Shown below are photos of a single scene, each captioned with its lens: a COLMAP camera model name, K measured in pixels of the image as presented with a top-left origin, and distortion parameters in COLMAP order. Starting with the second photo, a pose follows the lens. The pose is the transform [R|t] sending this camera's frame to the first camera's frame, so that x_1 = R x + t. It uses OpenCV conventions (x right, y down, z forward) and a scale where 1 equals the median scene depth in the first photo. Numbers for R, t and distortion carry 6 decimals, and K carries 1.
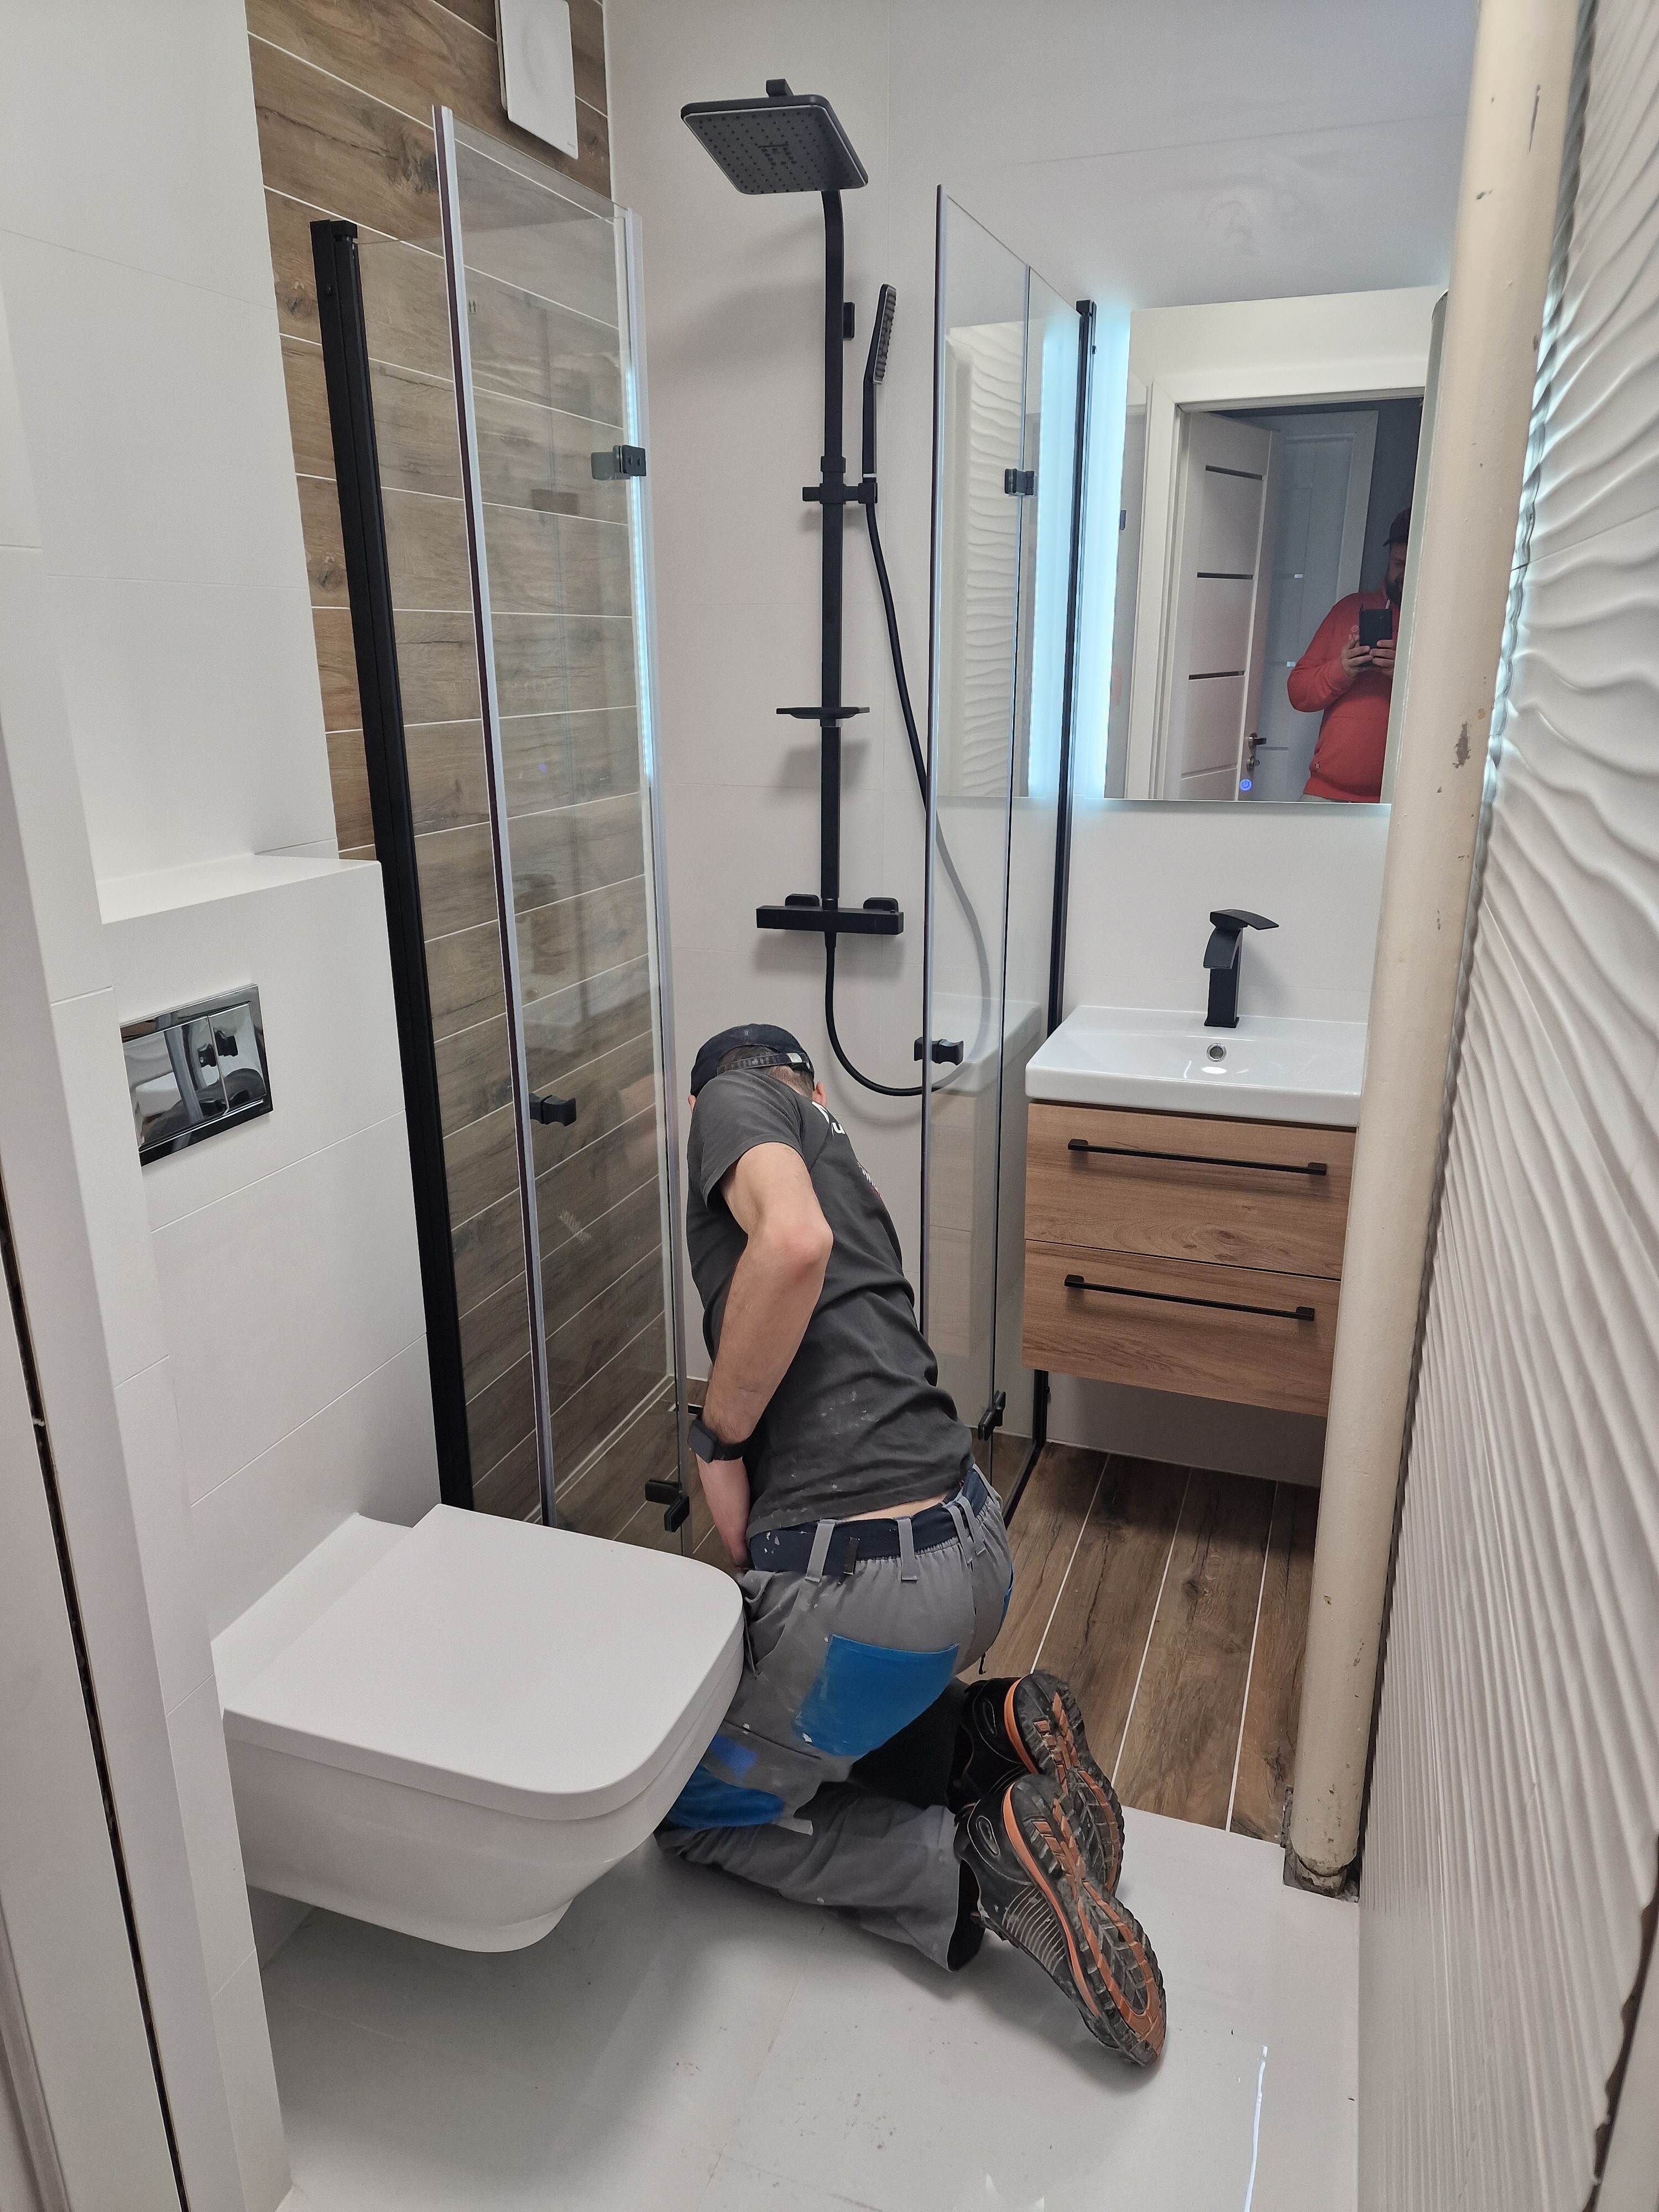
lens RADIAL K [[1471.1, 0, 834.2], [0, 1471.1, 1125.0], [0, 0, 1]] dist [0.065115, -0.059264]
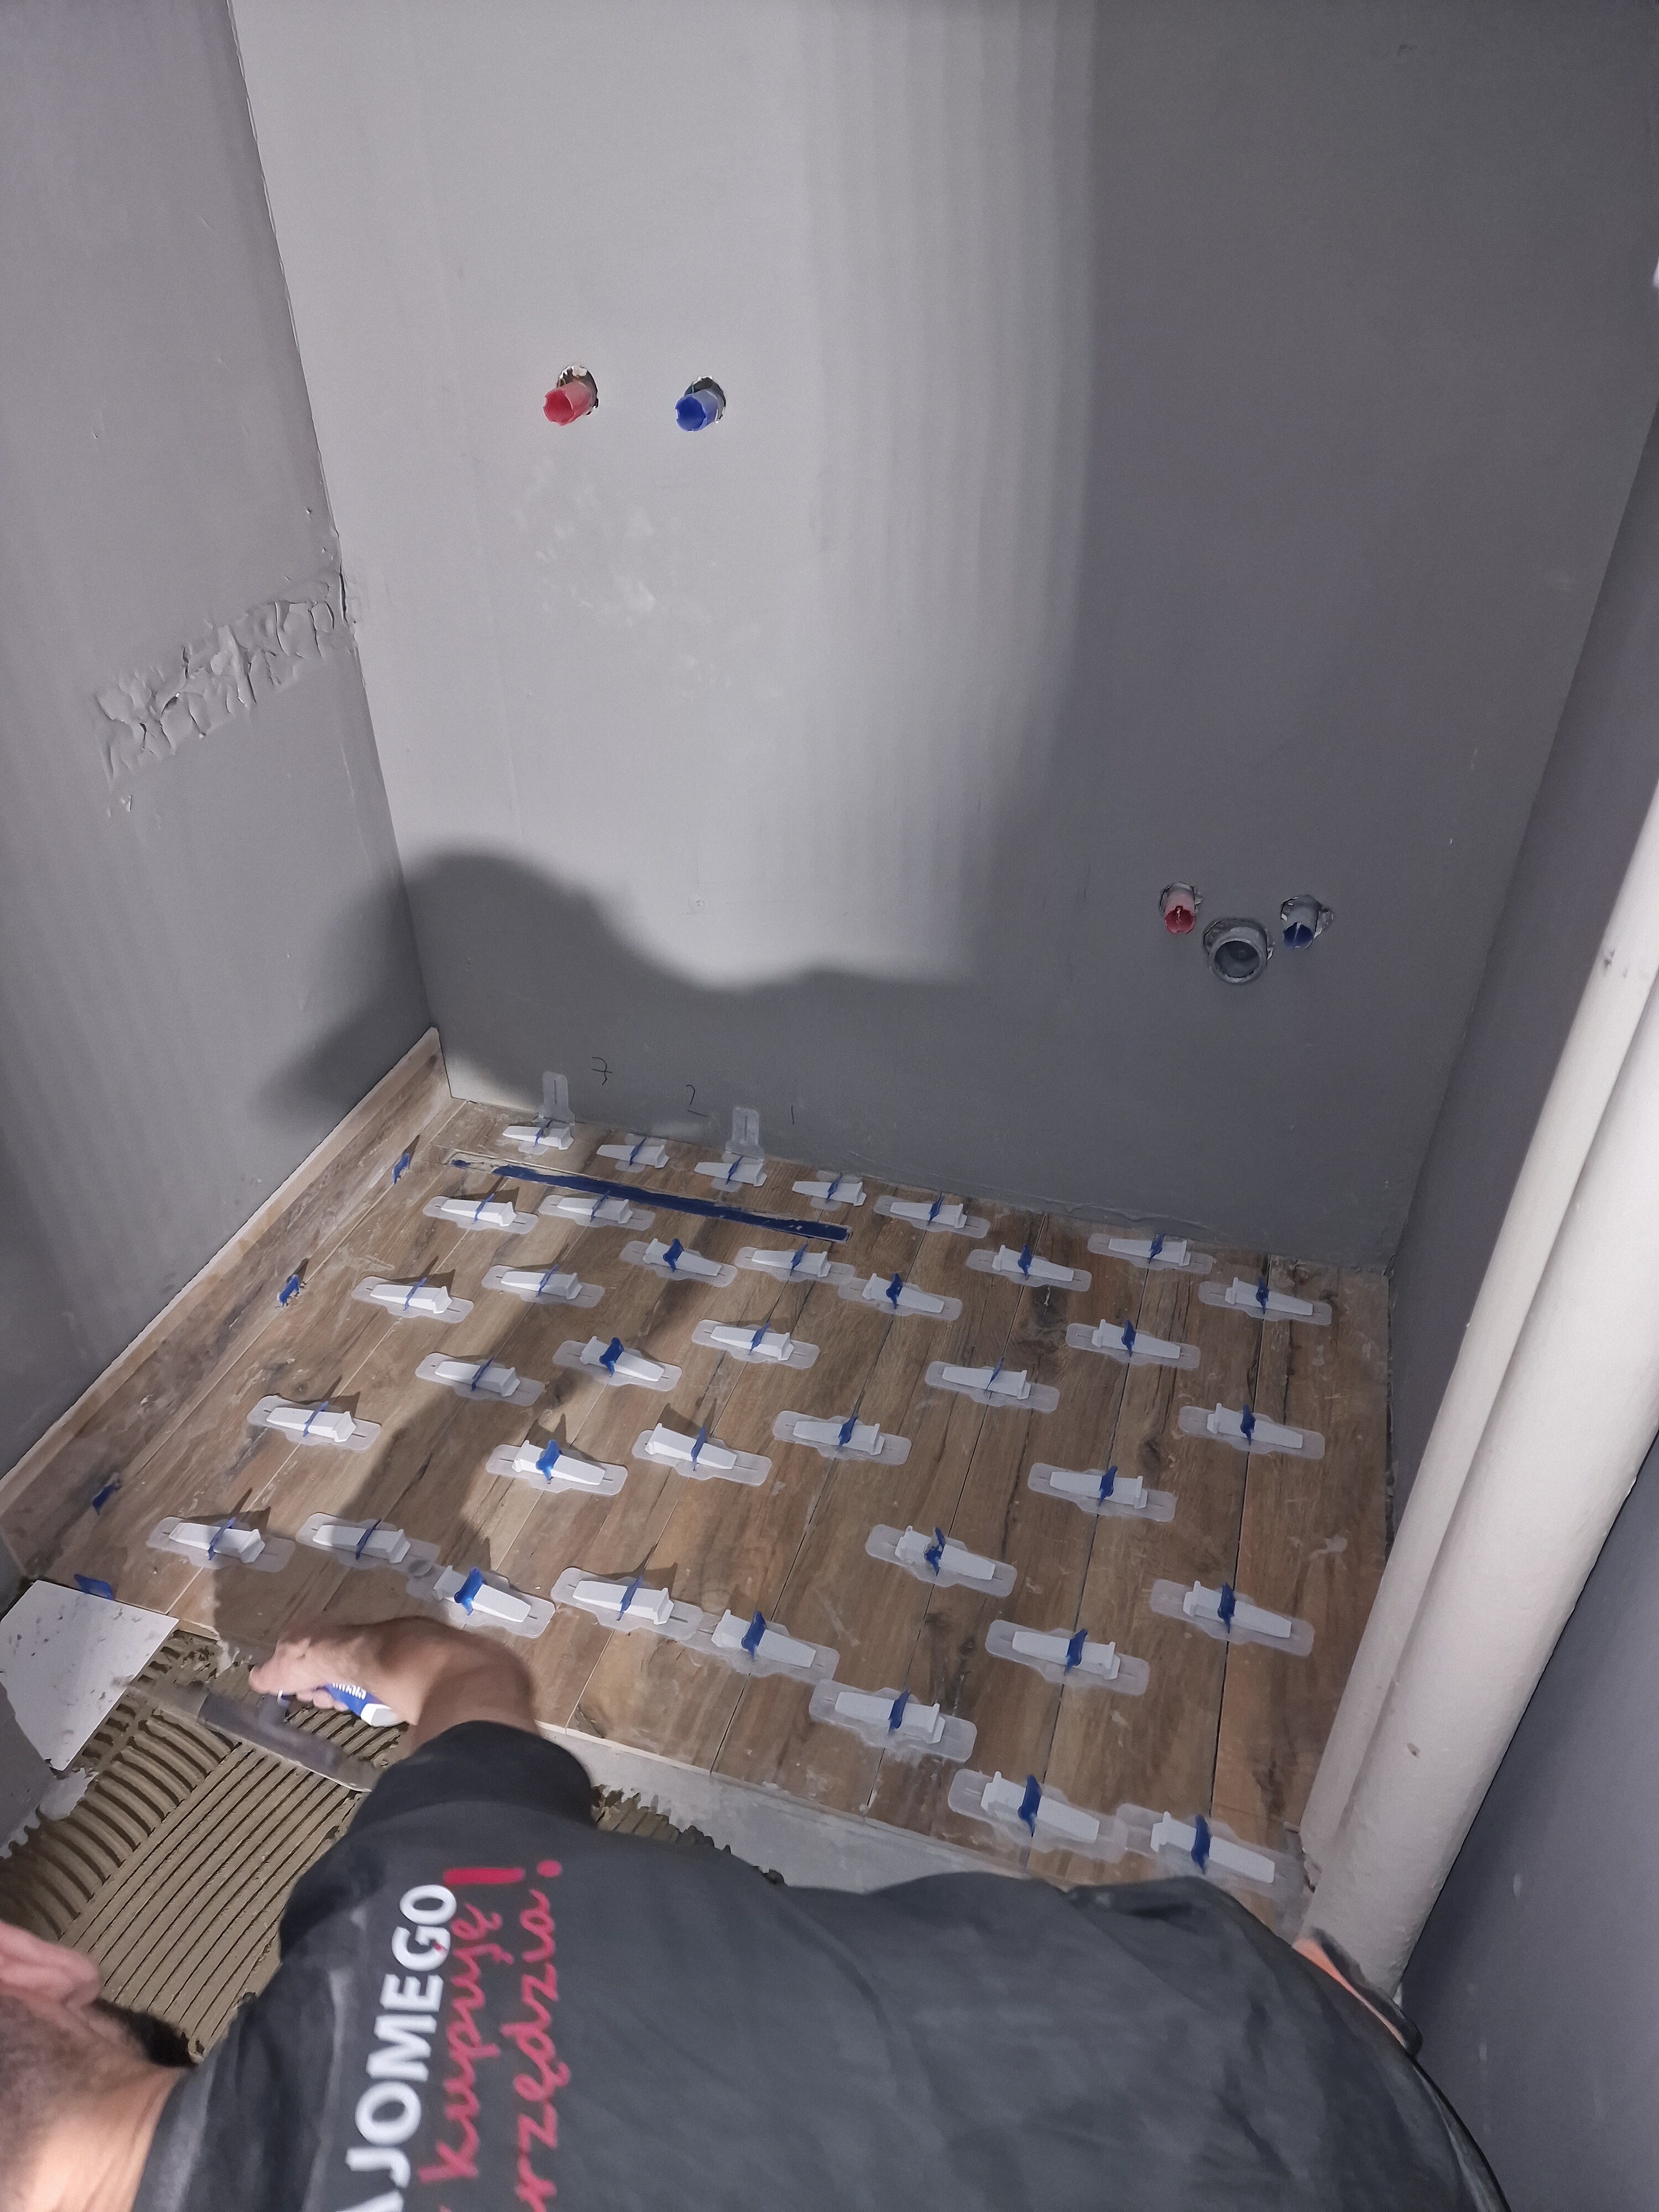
lens RADIAL K [[1467.7, 0, 829.2], [0, 1467.7, 1095.8], [0, 0, 1]] dist [0.065349, -0.053918]
pose [[0.999033, -0.026052, 0.035427, 0.073648], [0.012989, 0.944495, 0.328267, -0.097818], [-0.042013, -0.327490, 0.943920, 0.444463]]
